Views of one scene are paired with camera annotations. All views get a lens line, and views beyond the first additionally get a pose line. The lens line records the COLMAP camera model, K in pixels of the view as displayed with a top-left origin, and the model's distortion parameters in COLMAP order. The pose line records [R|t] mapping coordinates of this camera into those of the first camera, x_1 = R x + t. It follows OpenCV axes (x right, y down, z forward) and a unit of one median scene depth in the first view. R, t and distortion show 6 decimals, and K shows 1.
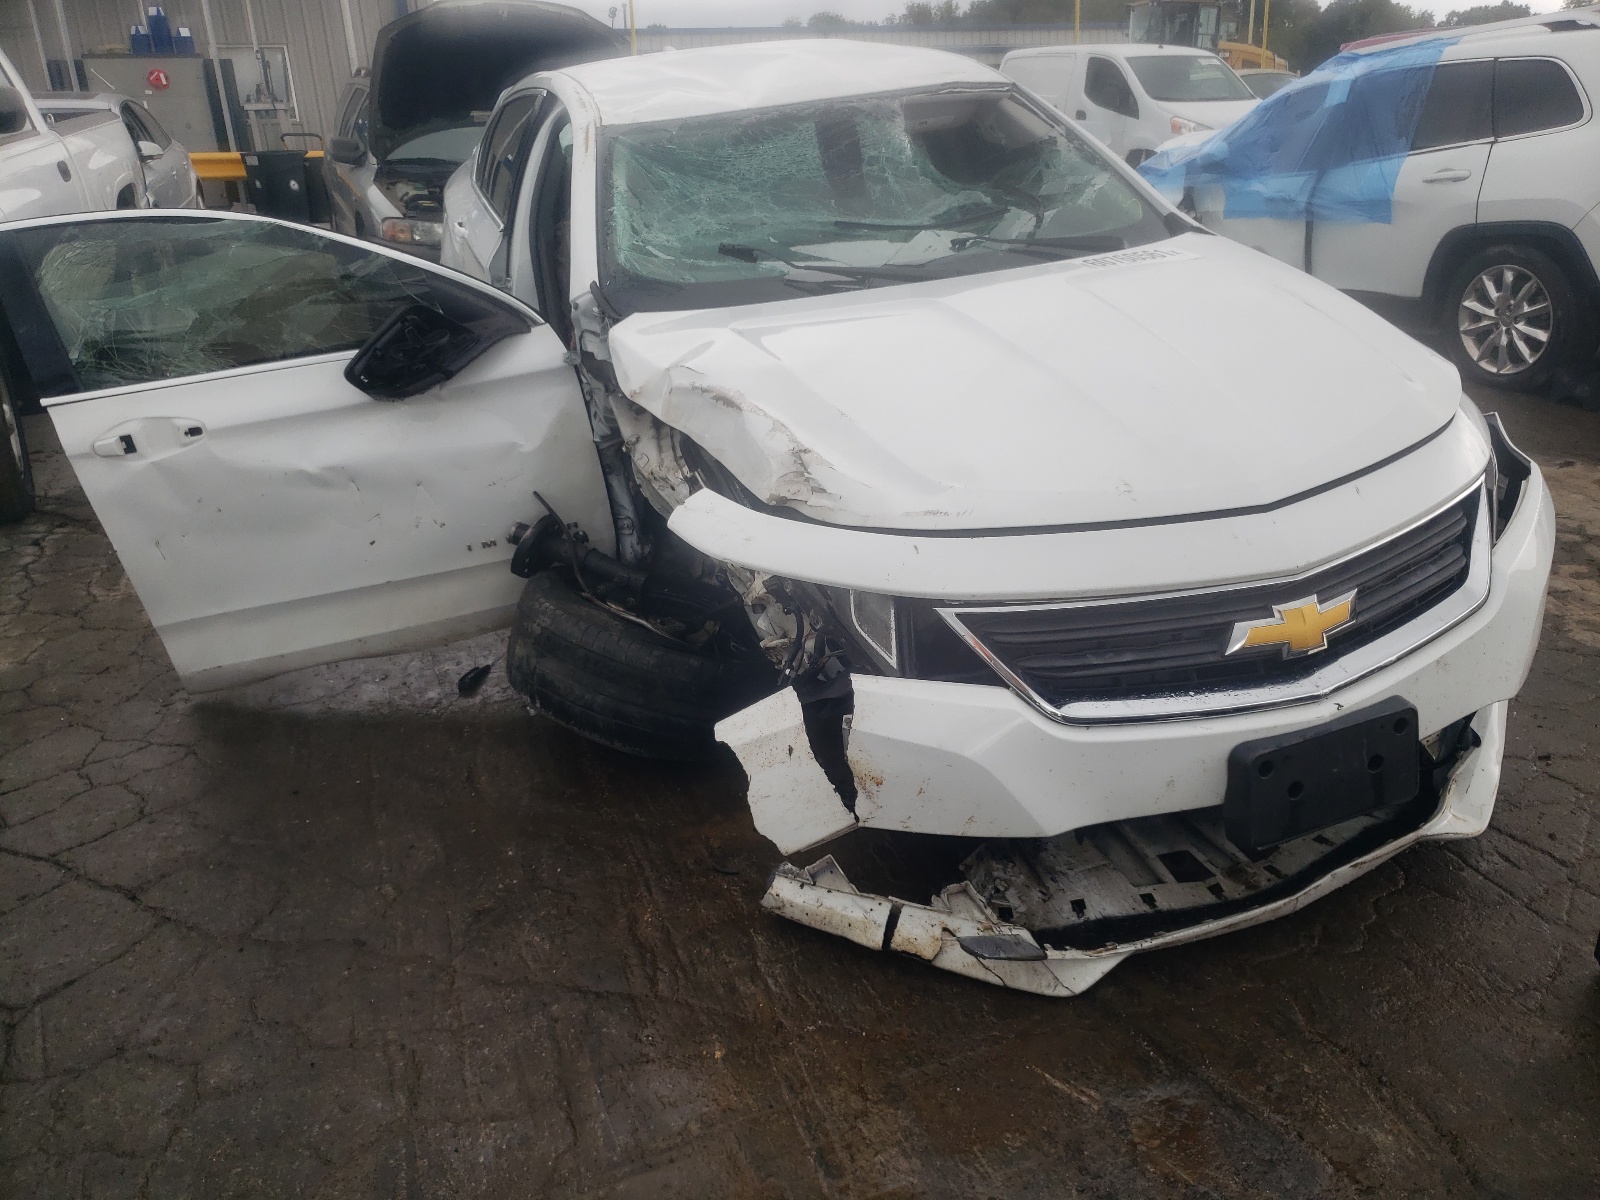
lens RADIAL K [[1209.8, 0, 803.3], [0, 1209.8, 607.5], [0, 0, 1]] dist [0.006676, -0.002136]
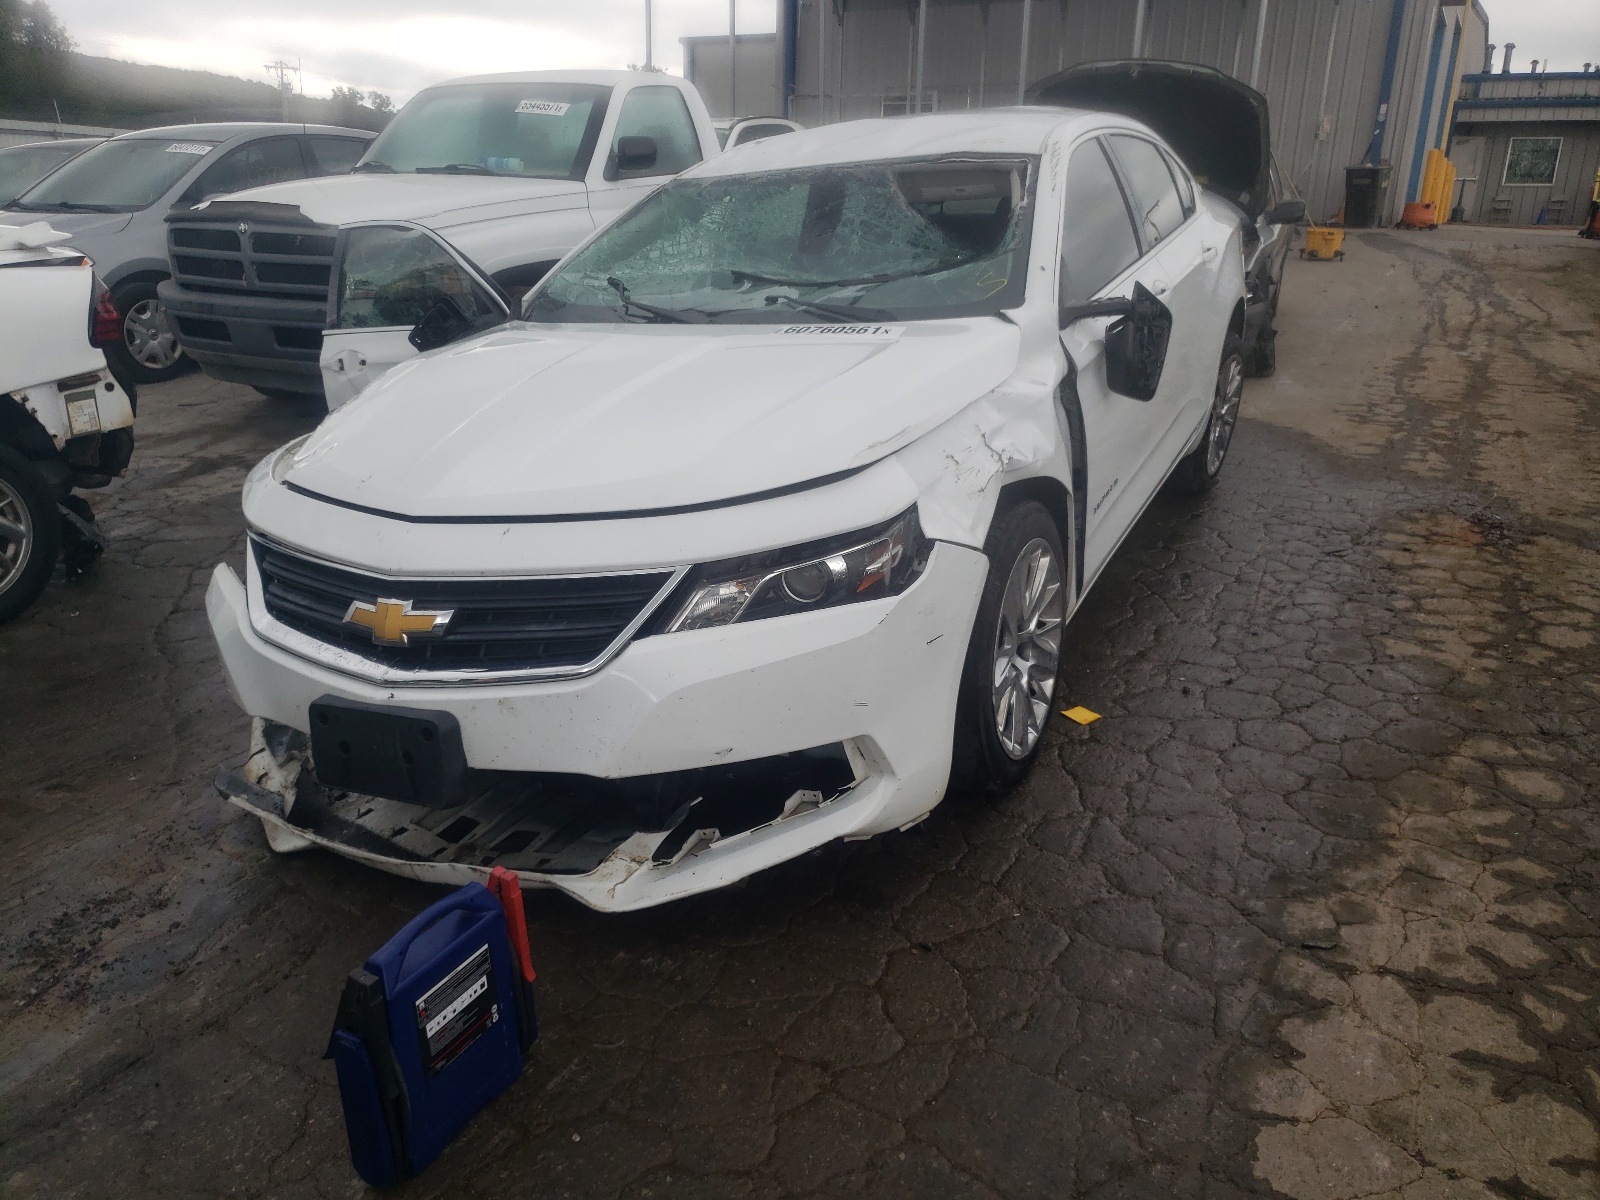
lens RADIAL K [[1209.8, 0, 804.0], [0, 1209.8, 595.3], [0, 0, 1]] dist [0.006676, -0.002136]
pose [[0.697679, 0.269225, -0.663899, 1.018890], [-0.293331, 0.952813, 0.078129, -0.151562], [0.653606, 0.140233, 0.743730, 0.265166]]
